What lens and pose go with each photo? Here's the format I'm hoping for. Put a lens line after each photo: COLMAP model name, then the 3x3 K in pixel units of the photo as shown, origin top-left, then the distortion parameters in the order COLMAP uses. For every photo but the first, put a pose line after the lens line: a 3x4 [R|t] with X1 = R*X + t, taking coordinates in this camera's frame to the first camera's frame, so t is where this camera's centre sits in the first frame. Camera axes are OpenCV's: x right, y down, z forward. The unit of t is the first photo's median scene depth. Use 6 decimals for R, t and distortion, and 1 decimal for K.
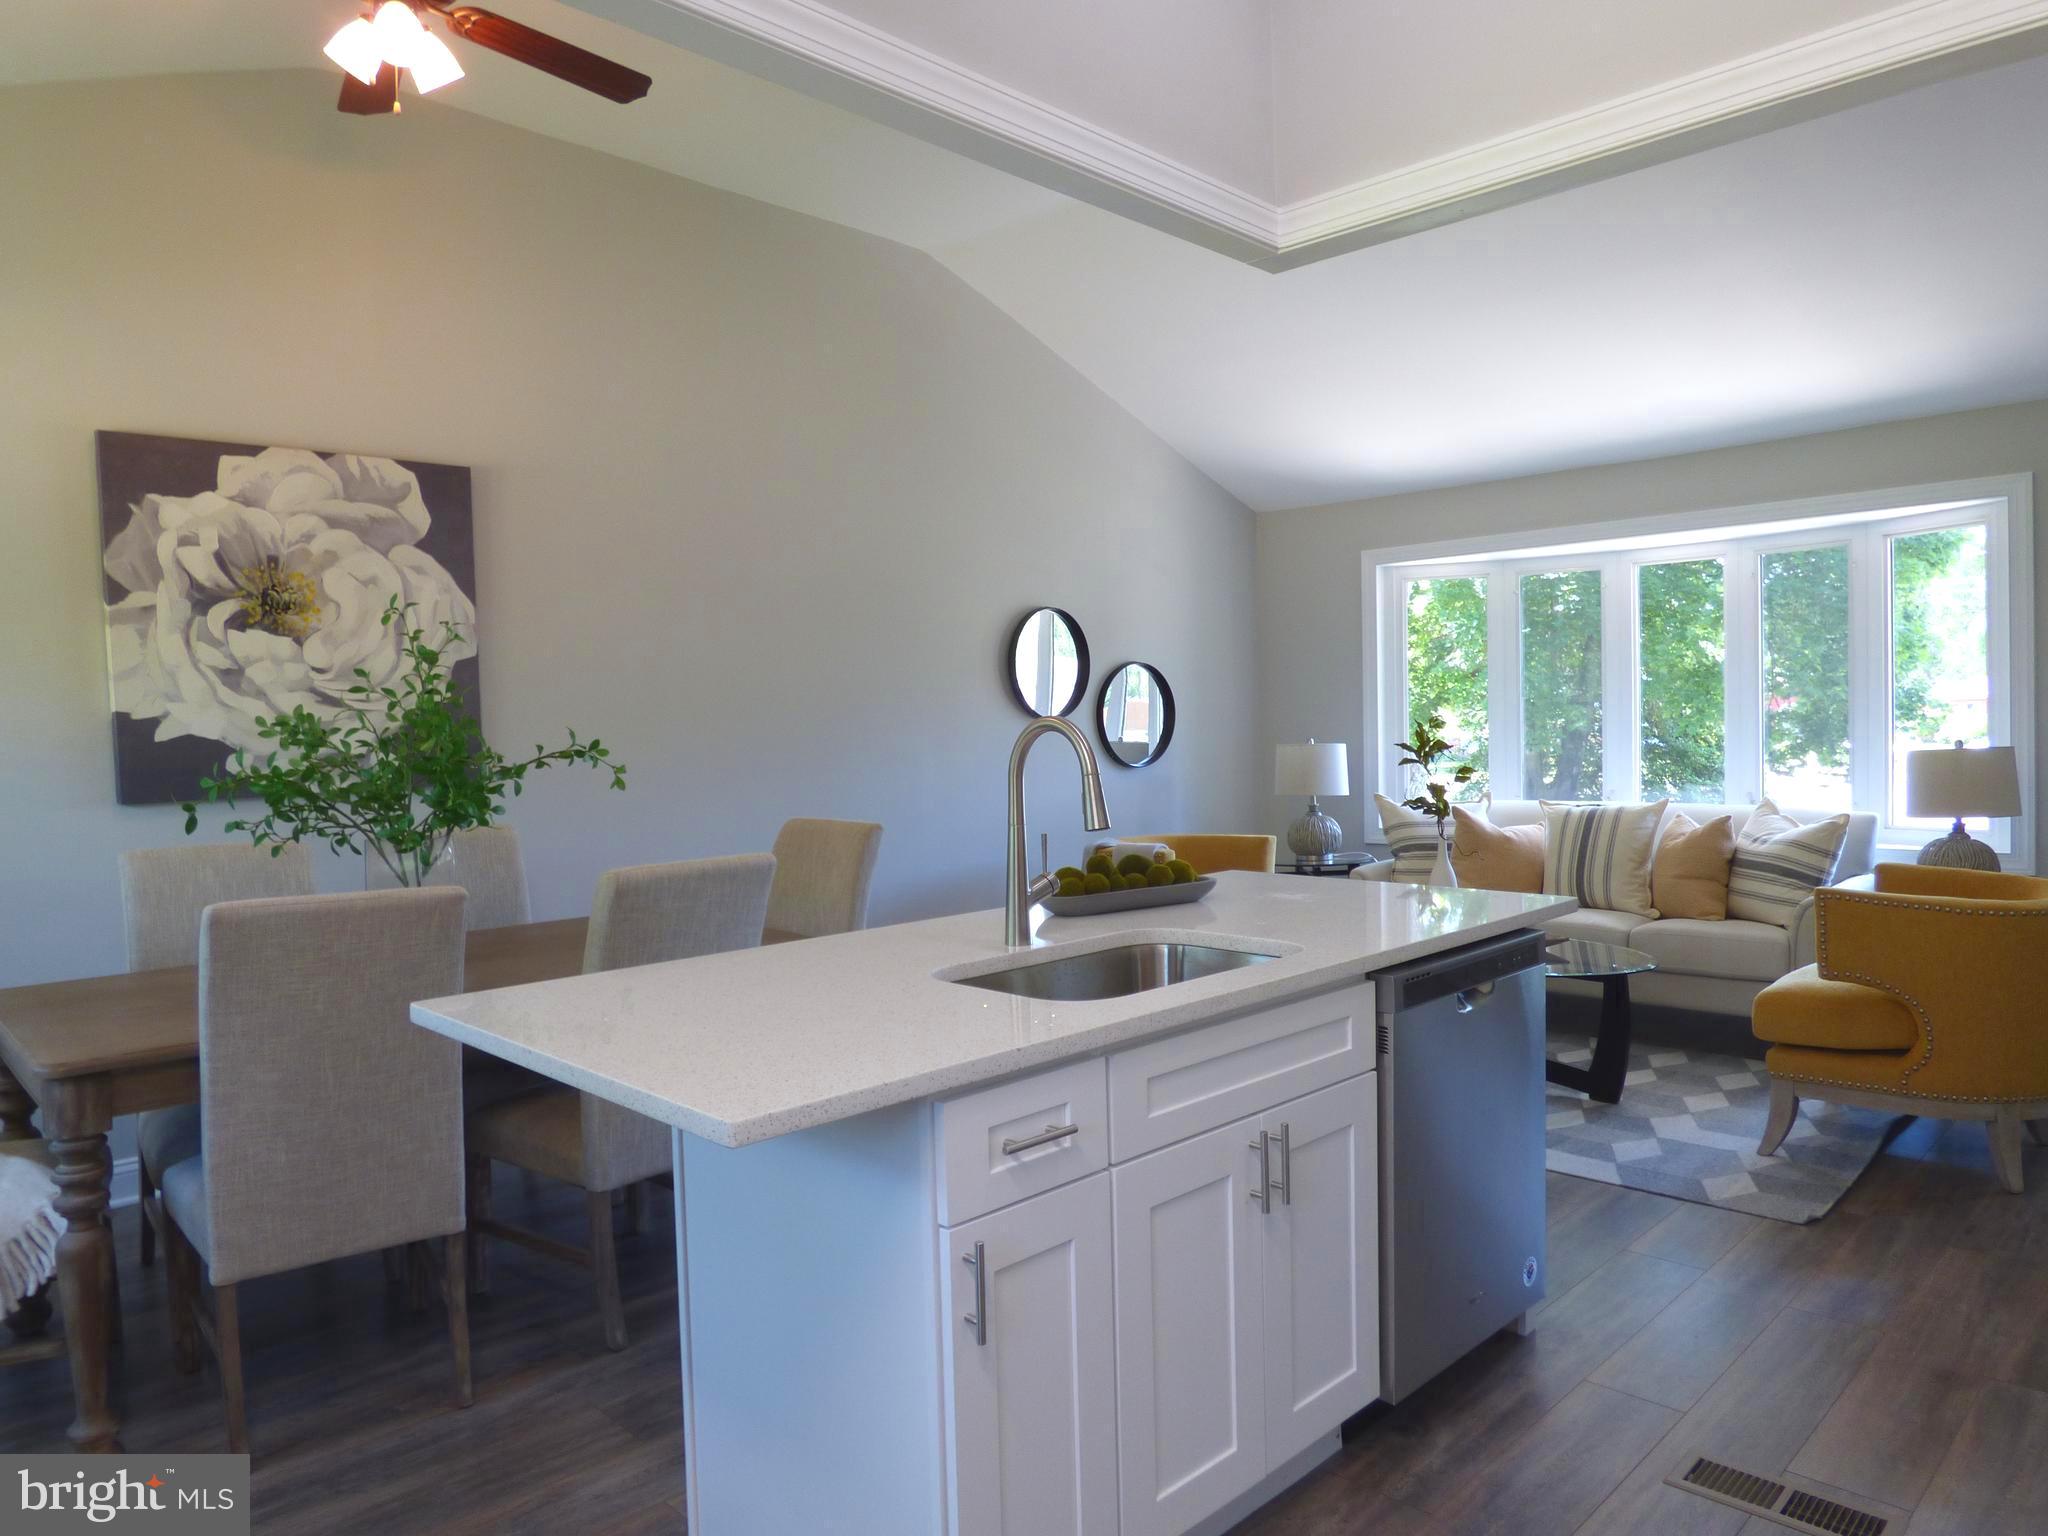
lens RADIAL K [[1361.2, 0, 1037.2], [0, 1361.2, 778.4], [0, 0, 1]] dist [-0.007226, -0.021307]
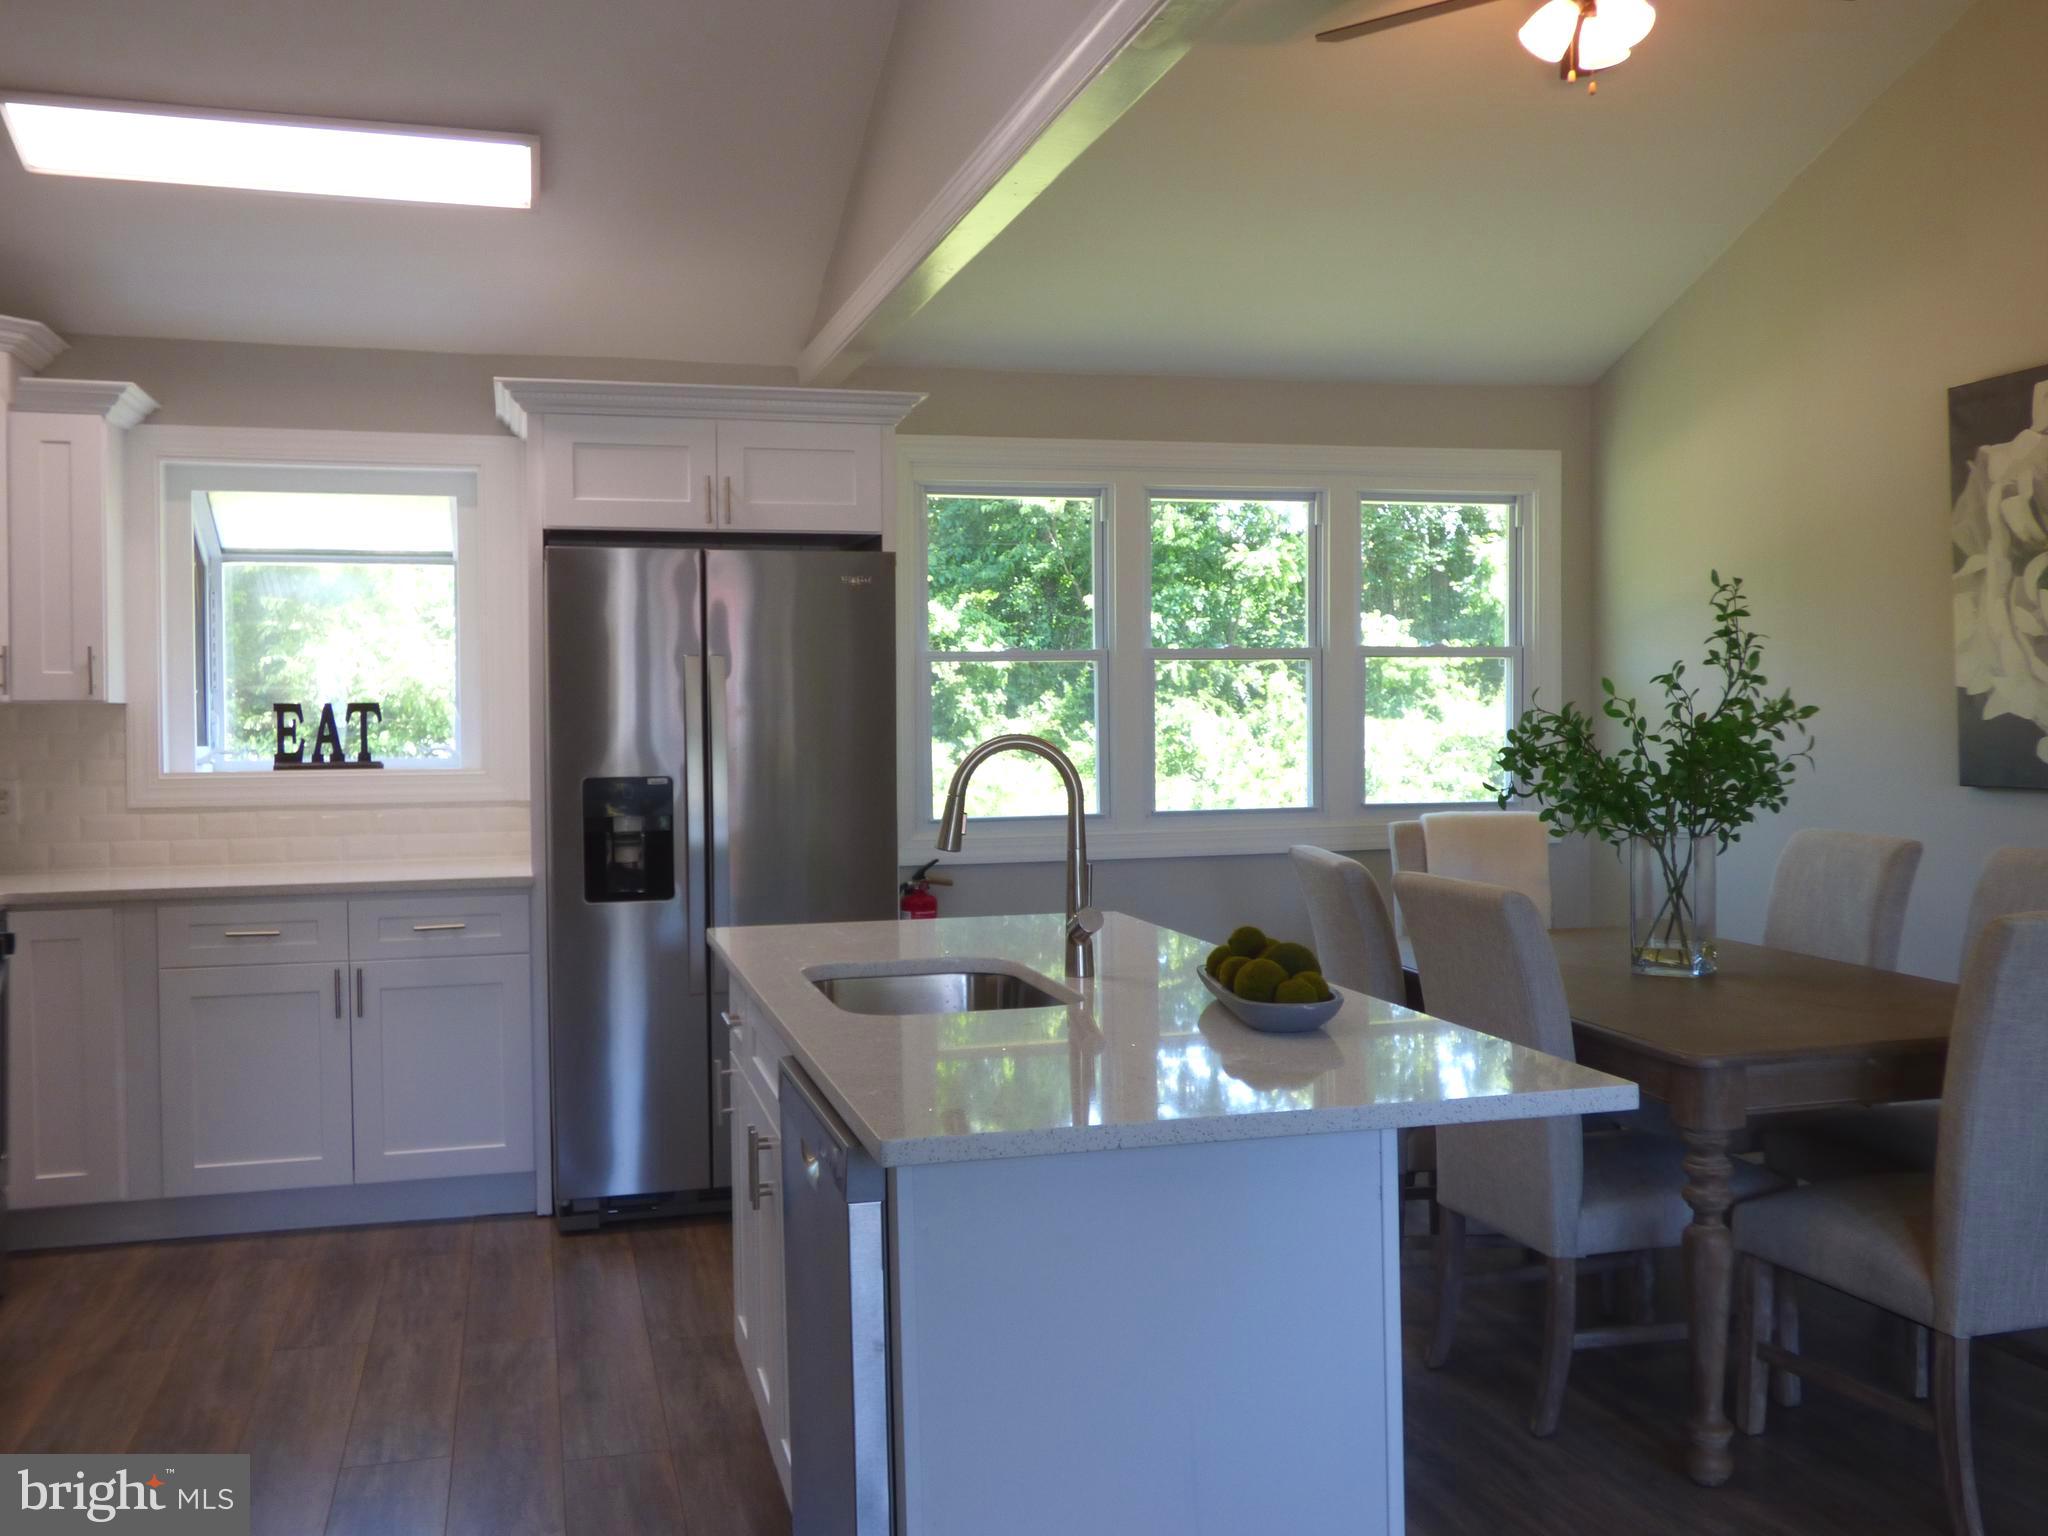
lens RADIAL K [[1896.3, 0, 1033.3], [0, 1896.3, 766.0], [0, 0, 1]] dist [0.008908, 0.000000]
pose [[-0.501749, 0.056639, -0.863157, 0.766219], [-0.011109, 0.997350, 0.071902, -0.080947], [0.864942, 0.045666, -0.499791, 1.086626]]
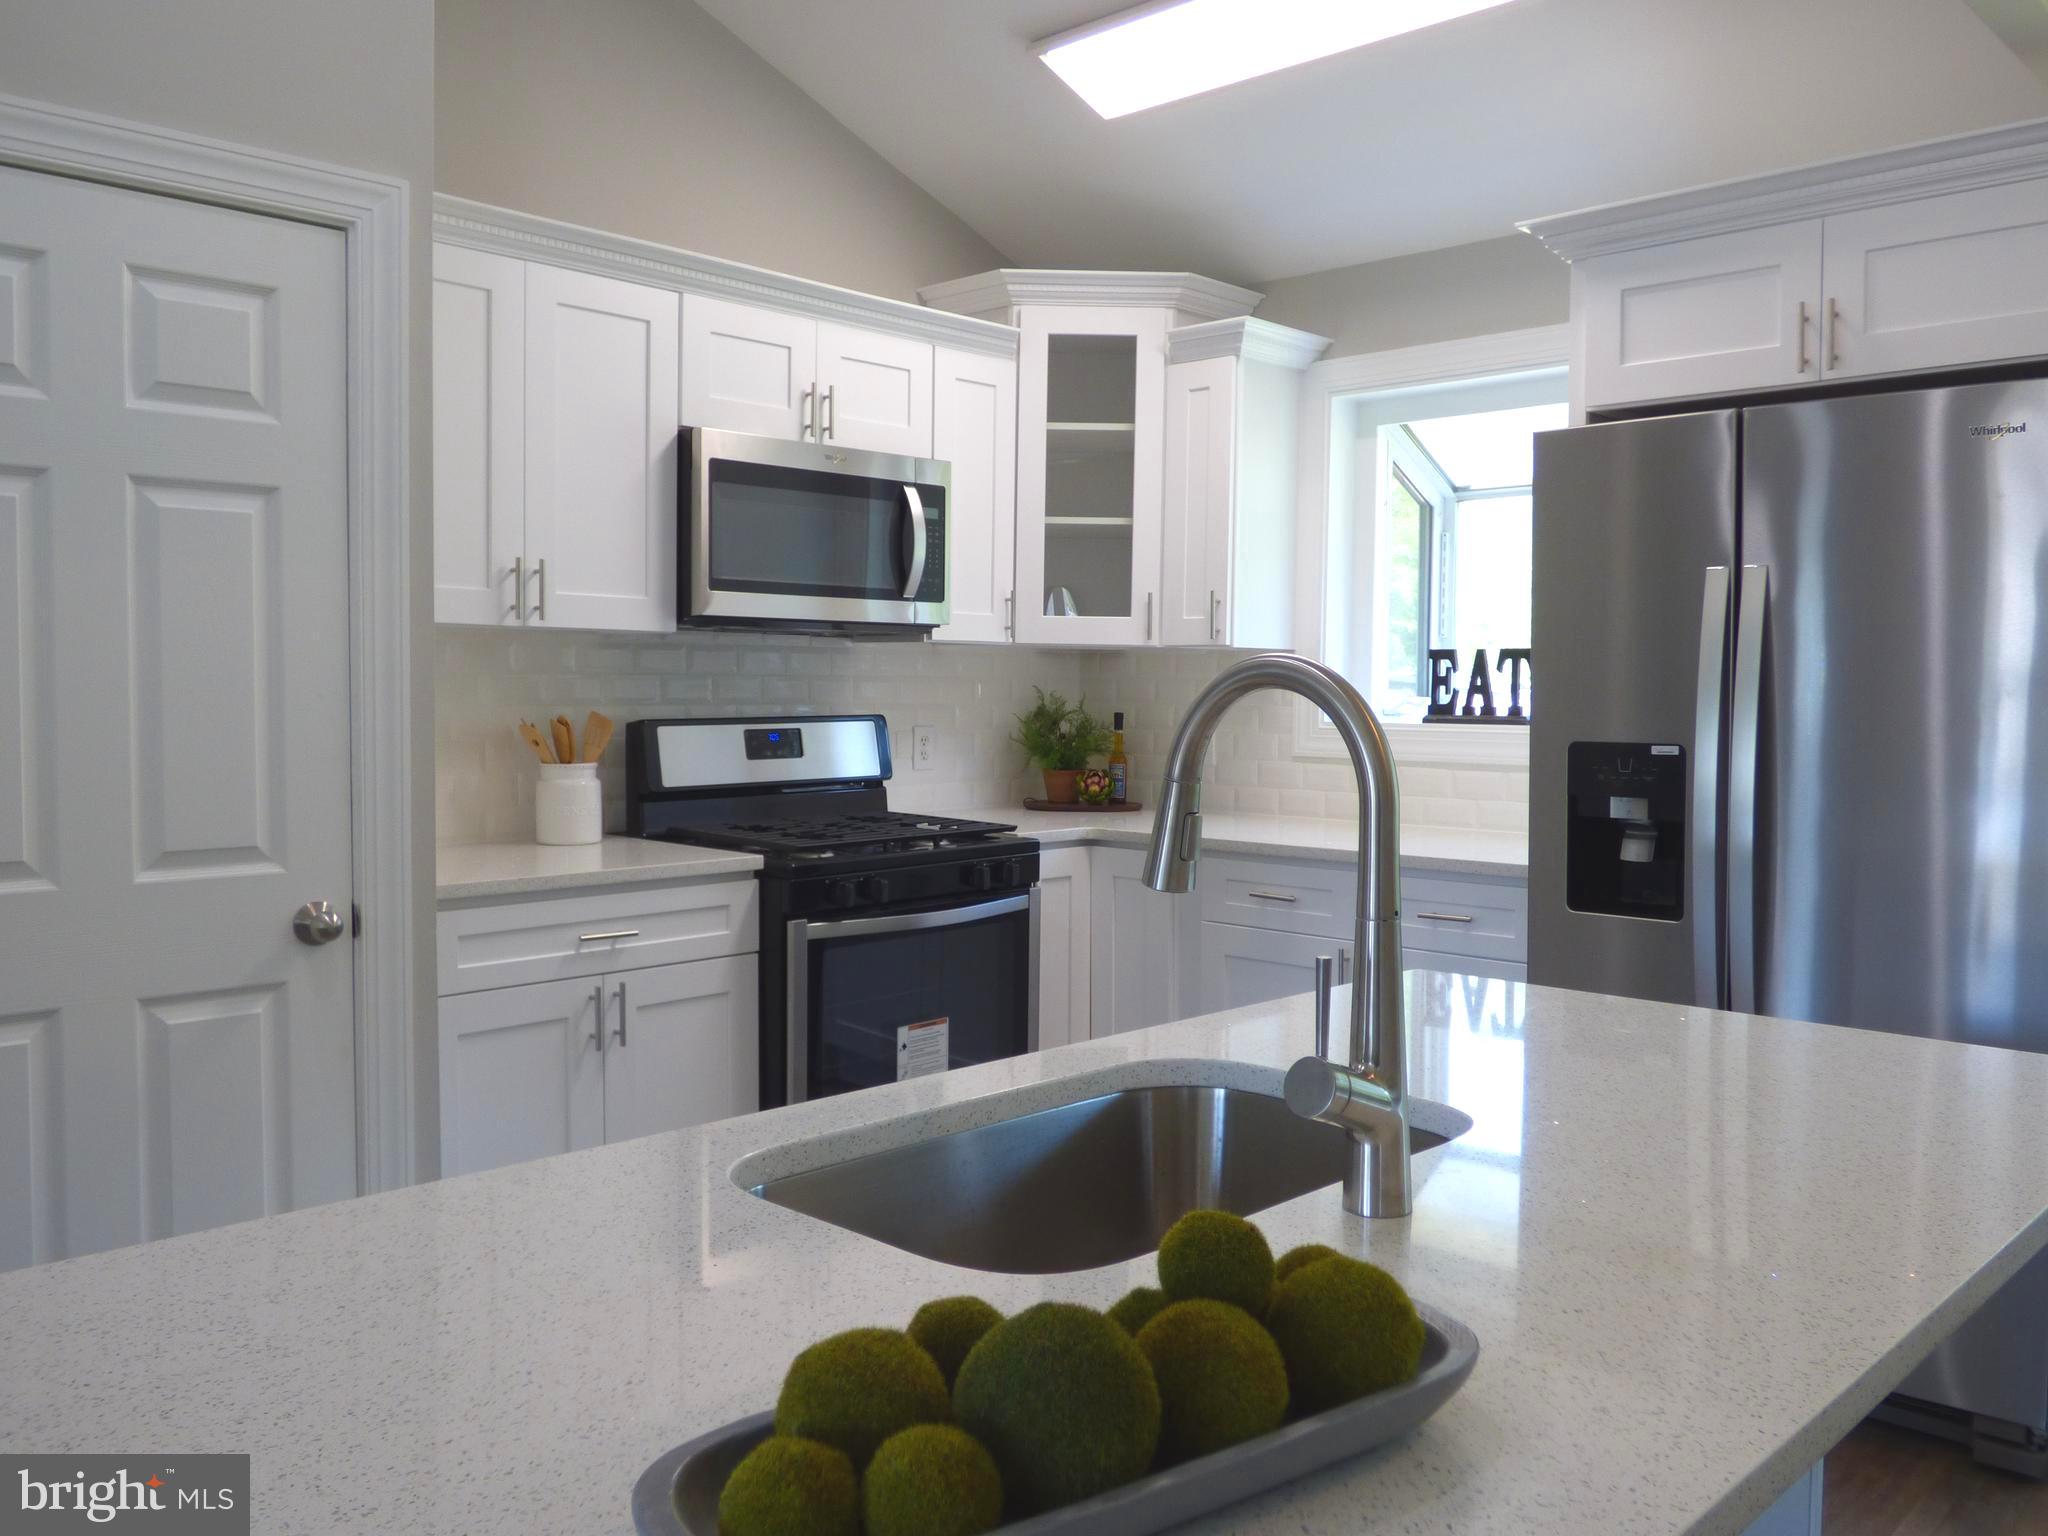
lens RADIAL K [[1645.5, 0, 1020.0], [0, 1645.5, 772.0], [0, 0, 1]] dist [-0.023154, 0.003548]
pose [[-0.999836, 0.018033, -0.001442, 0.076837], [0.017834, 0.995911, 0.088561, -0.038586], [0.003033, 0.088521, -0.996070, 0.999989]]
